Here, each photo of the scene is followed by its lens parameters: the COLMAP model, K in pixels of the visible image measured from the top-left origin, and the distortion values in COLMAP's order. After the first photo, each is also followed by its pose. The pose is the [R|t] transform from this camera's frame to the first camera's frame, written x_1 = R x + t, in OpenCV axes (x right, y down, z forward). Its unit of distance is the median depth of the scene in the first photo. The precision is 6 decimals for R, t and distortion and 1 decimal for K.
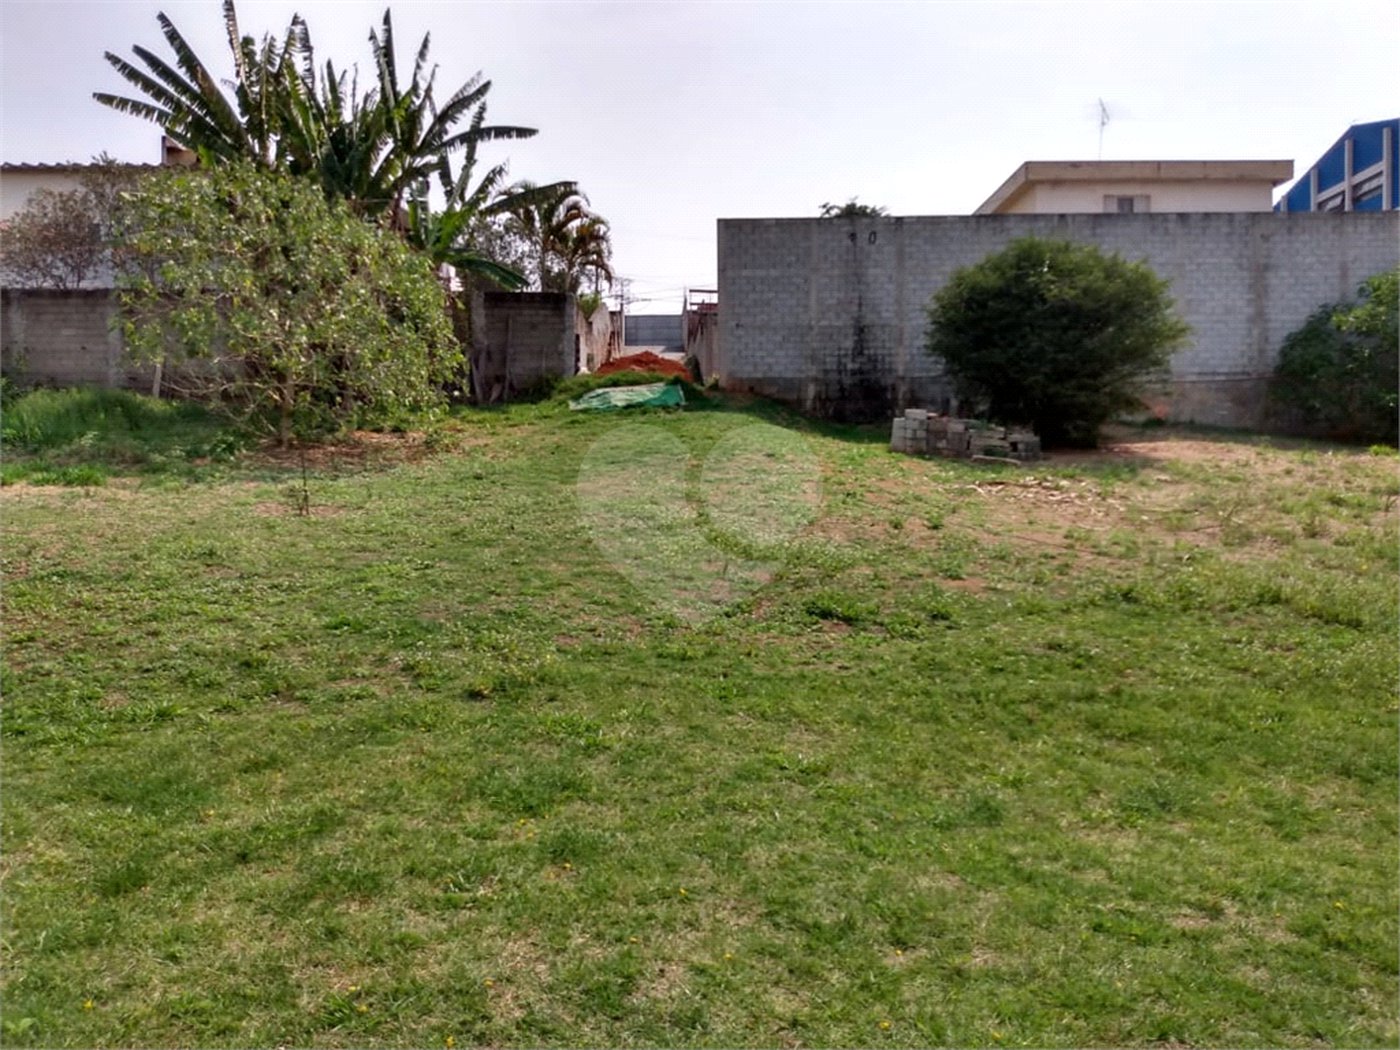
lens RADIAL K [[1221.0, 0, 698.5], [0, 1221.0, 424.3], [0, 0, 1]] dist [0.263022, -0.696964]
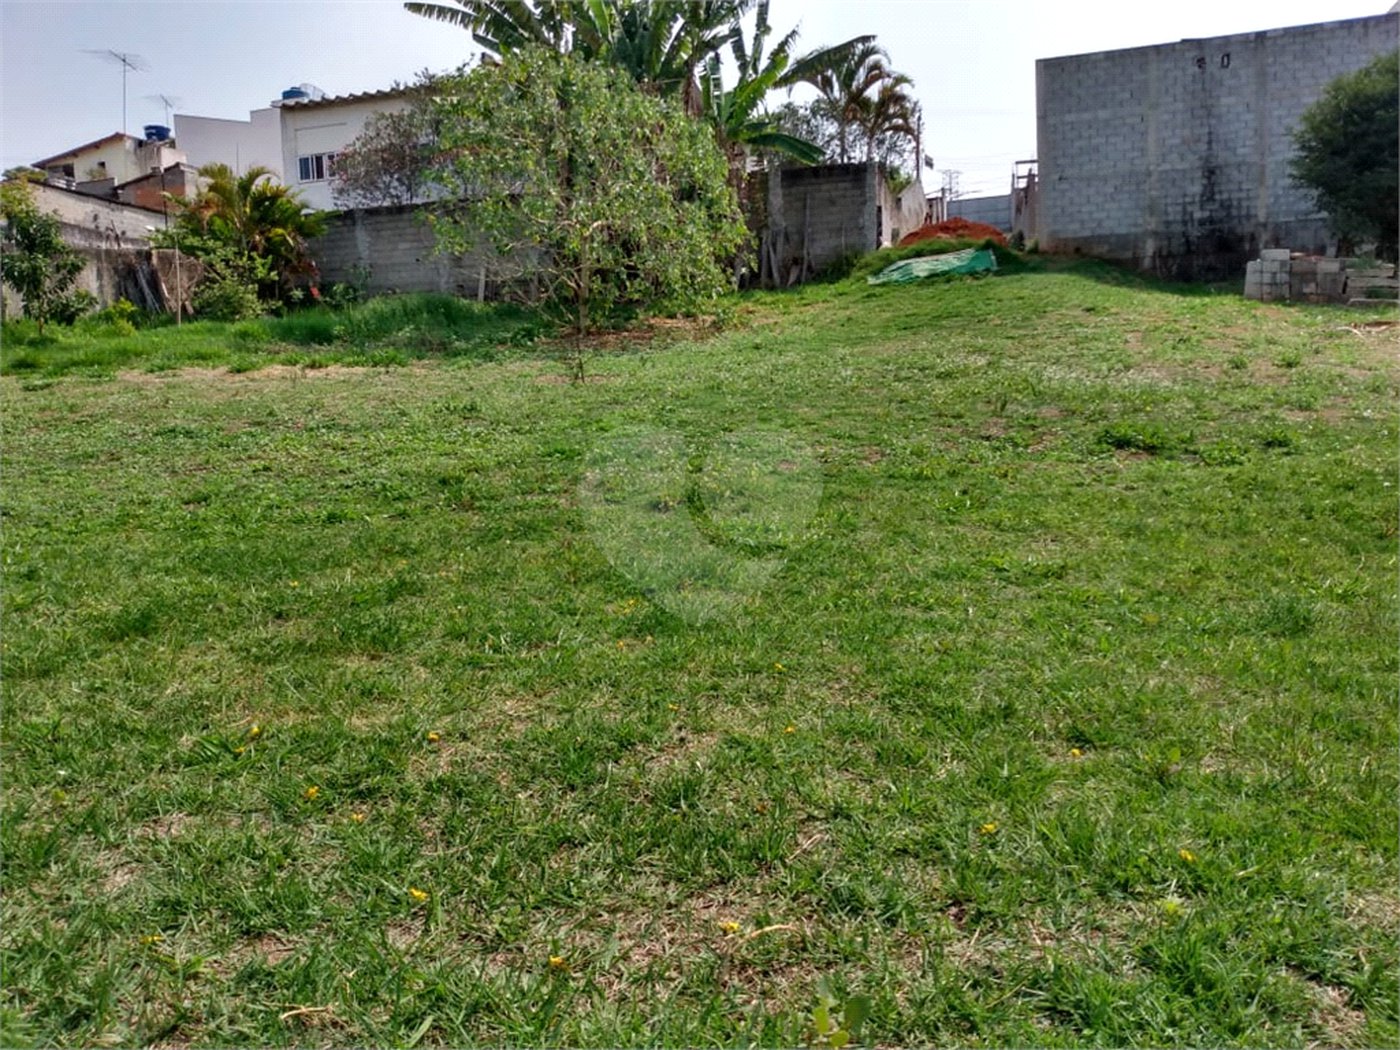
lens RADIAL K [[1143.6, 0, 723.6], [0, 1143.6, 528.9], [0, 0, 1]] dist [-0.067006, 0.039444]
pose [[0.948398, 0.000330, -0.317083, 0.061542], [0.028611, 0.995831, 0.086611, 0.092510], [0.315790, -0.091214, 0.944435, 0.151748]]
